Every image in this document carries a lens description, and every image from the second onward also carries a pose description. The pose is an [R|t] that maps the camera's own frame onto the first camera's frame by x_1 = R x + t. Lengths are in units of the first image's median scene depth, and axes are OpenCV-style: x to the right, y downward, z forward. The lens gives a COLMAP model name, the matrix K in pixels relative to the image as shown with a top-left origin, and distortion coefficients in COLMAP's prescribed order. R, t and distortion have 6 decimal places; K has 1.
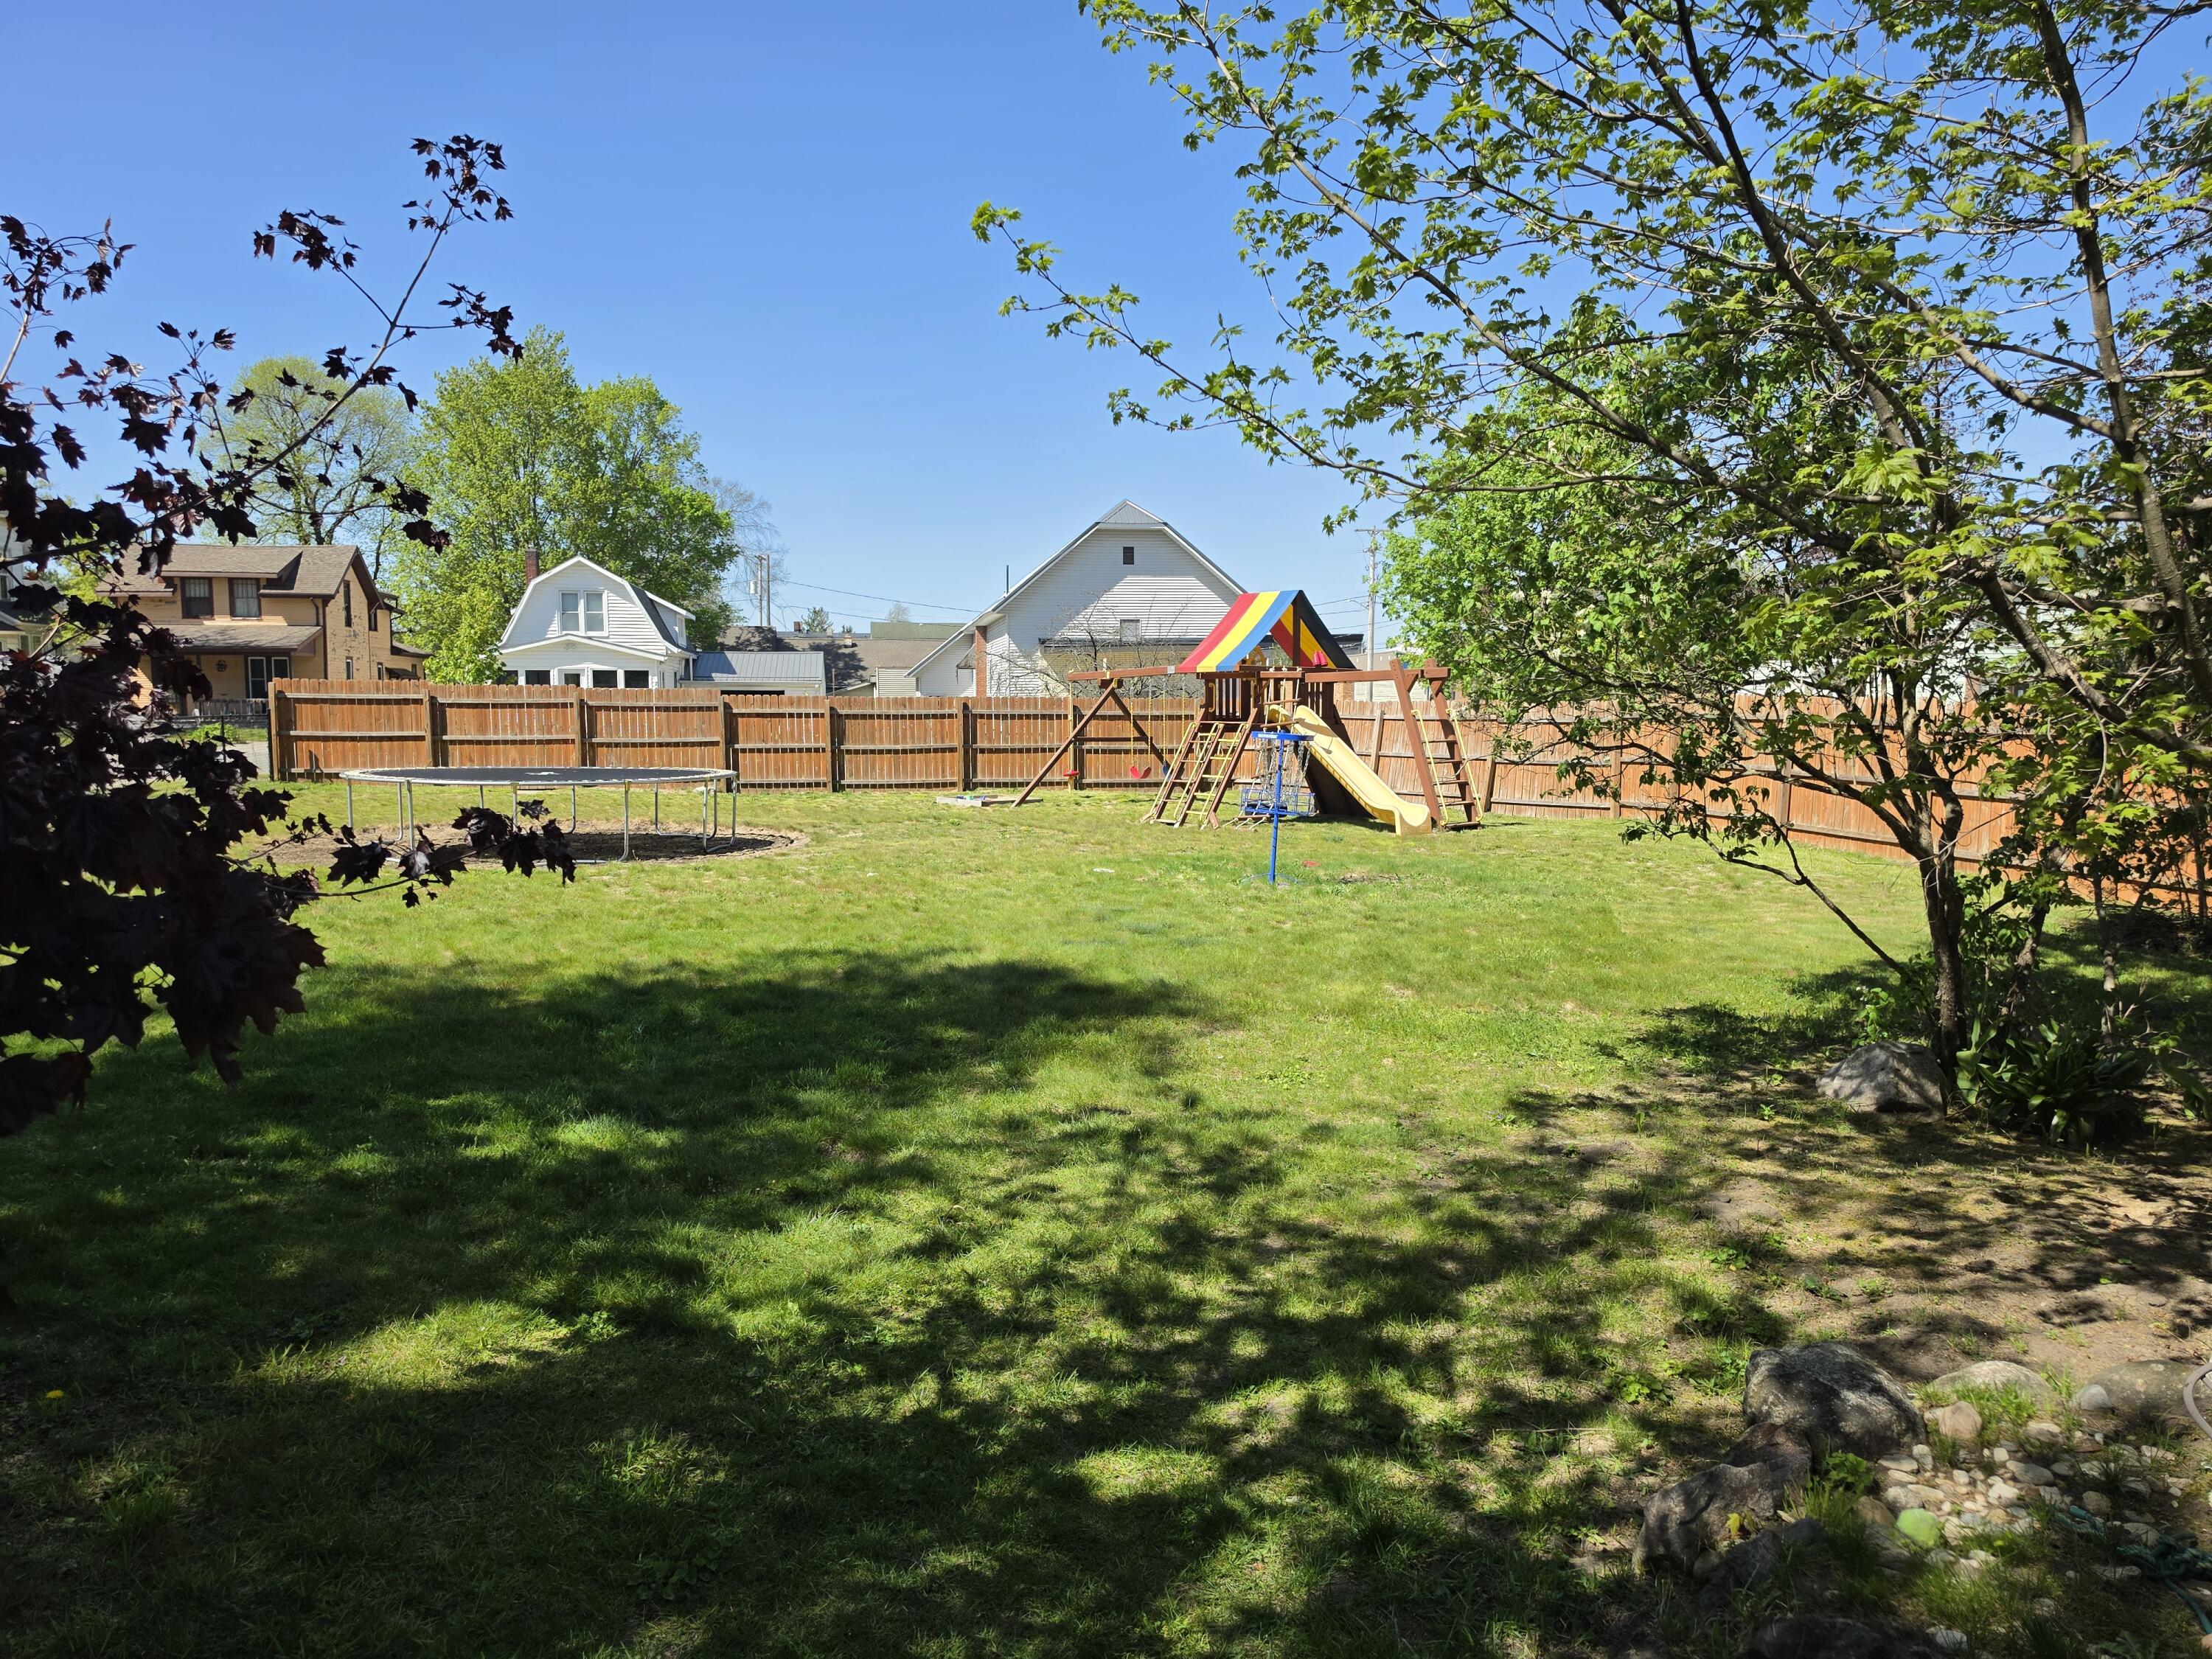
lens RADIAL K [[1469.0, 0, 1096.9], [0, 1469.0, 838.5], [0, 0, 1]] dist [-0.004612, -0.000614]
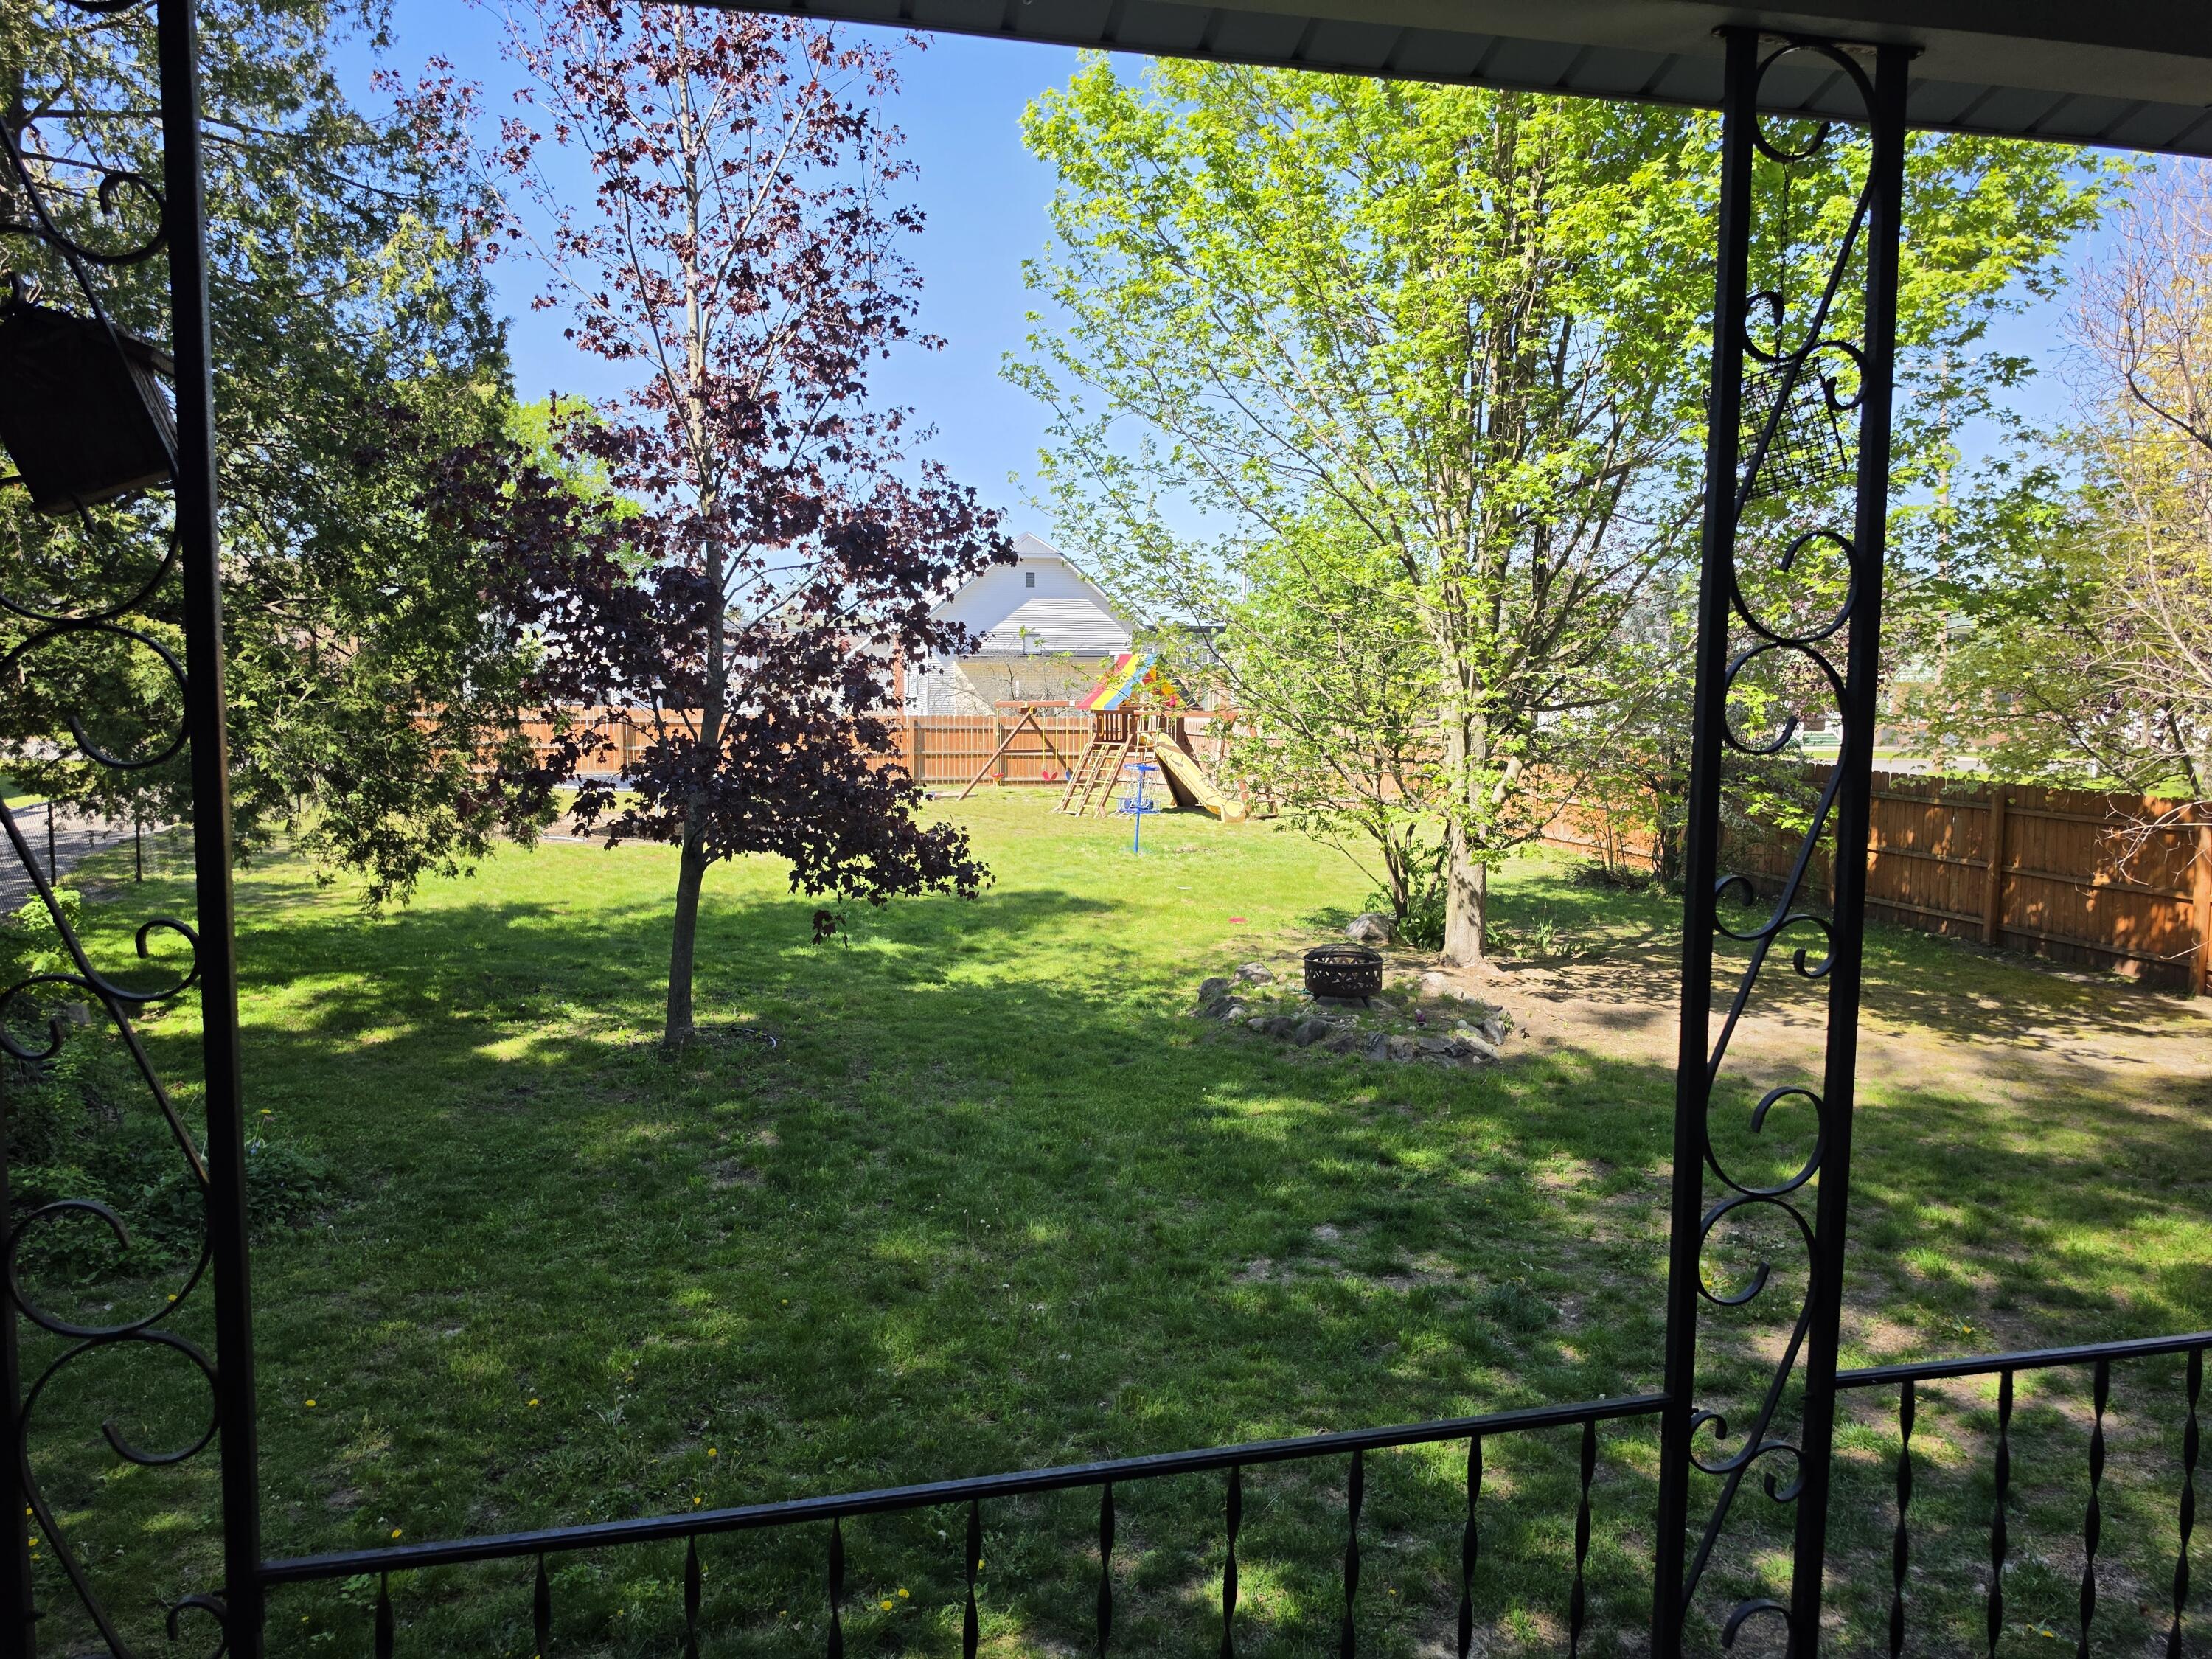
lens RADIAL K [[1469.0, 0, 1102.7], [0, 1469.0, 829.3], [0, 0, 1]] dist [-0.004612, -0.000614]
pose [[0.996992, -0.004427, 0.077379, -0.031561], [0.003702, 0.999948, 0.009516, -0.008744], [-0.077417, -0.009201, 0.996956, -0.431130]]
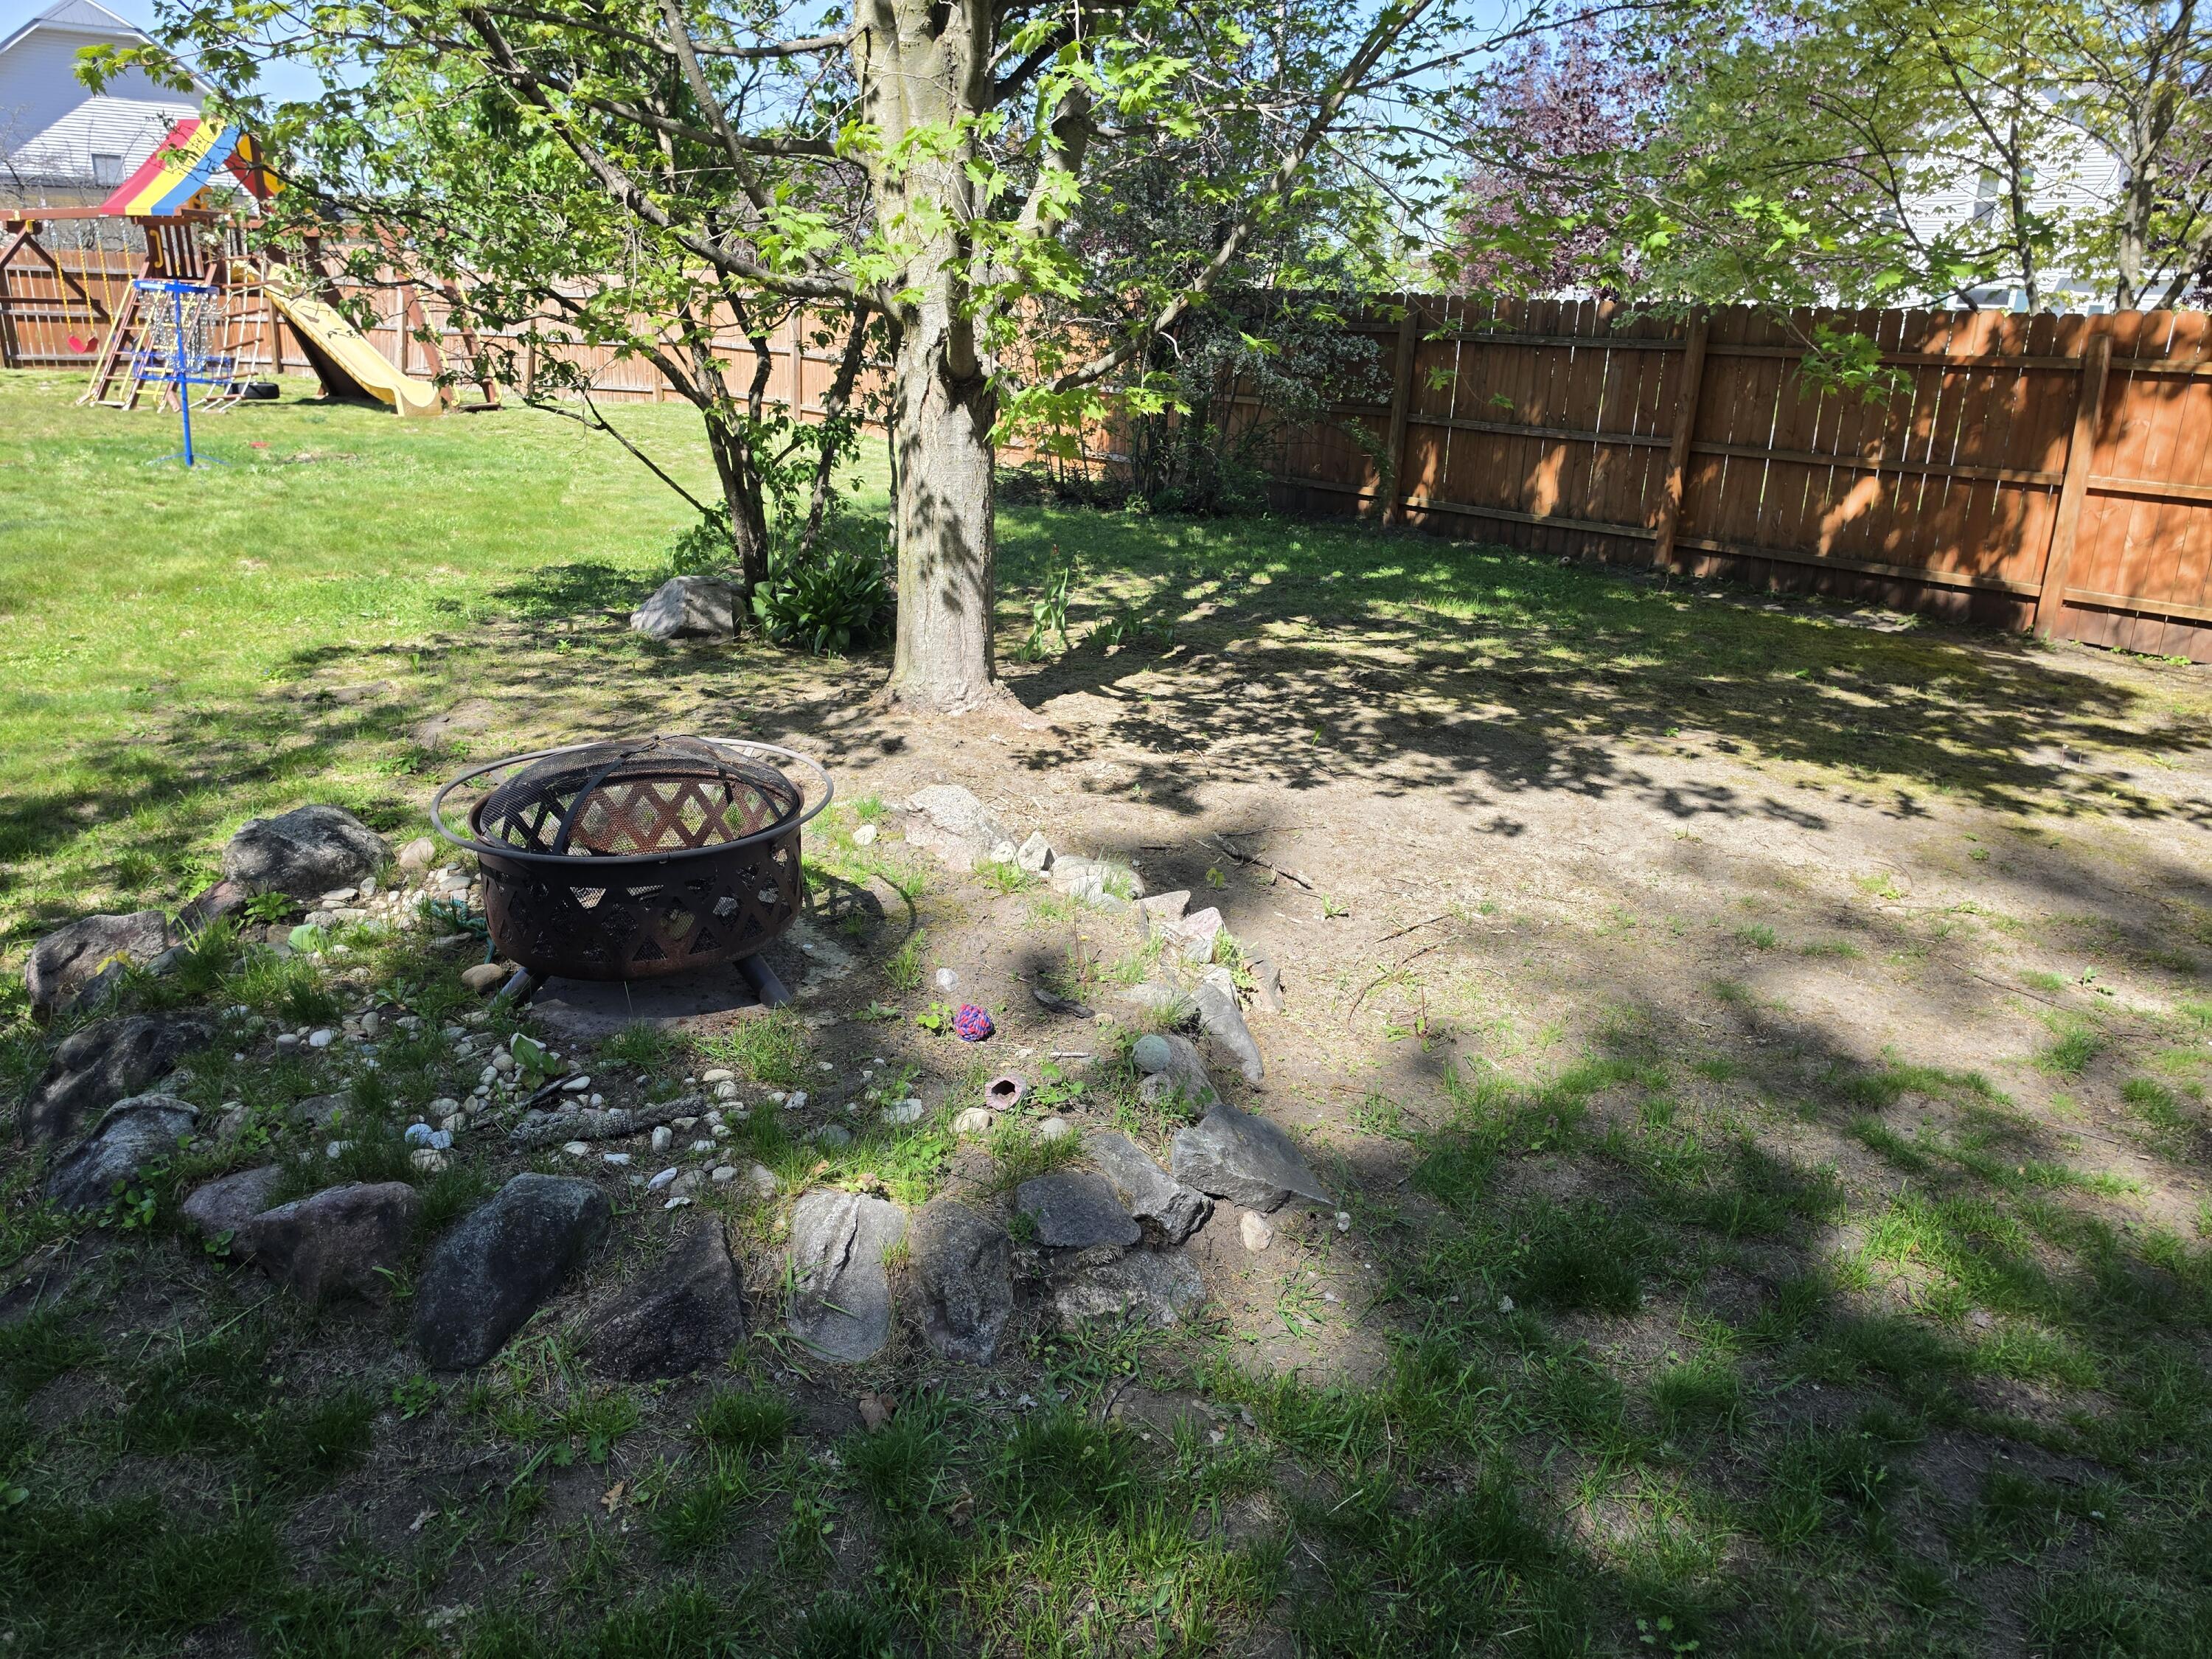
lens RADIAL K [[1469.0, 0, 1110.4], [0, 1469.0, 829.9], [0, 0, 1]] dist [-0.004612, -0.000614]
pose [[0.848936, -0.145751, 0.508000, 0.066220], [0.010975, 0.965874, 0.258780, 0.012326], [-0.528381, -0.214113, 0.821565, -0.033959]]
